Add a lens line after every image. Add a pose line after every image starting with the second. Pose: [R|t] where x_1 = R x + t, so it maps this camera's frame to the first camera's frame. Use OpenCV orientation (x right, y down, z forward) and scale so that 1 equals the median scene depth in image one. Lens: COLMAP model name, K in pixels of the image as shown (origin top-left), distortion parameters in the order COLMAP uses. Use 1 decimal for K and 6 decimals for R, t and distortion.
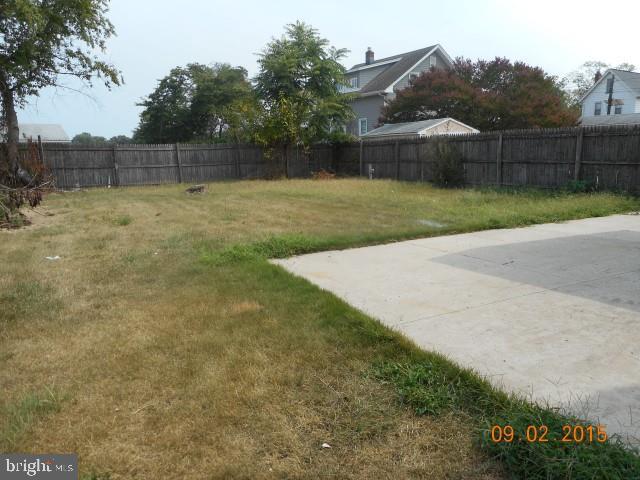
lens RADIAL K [[482.9, 0, 319.6], [0, 482.9, 241.0], [0, 0, 1]] dist [-0.013993, -0.001998]
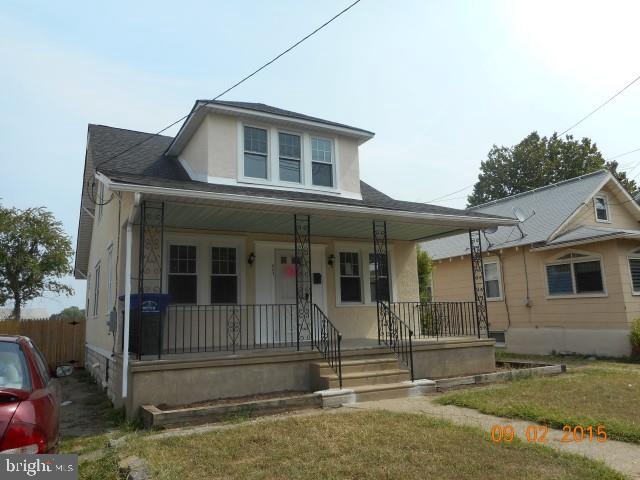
lens RADIAL K [[482.9, 0, 319.9], [0, 482.9, 239.0], [0, 0, 1]] dist [-0.013993, -0.001998]
pose [[0.999600, -0.010151, 0.026408, 0.623090], [0.018683, 0.937794, -0.346689, 0.198732], [-0.021246, 0.347043, 0.937608, -1.101459]]
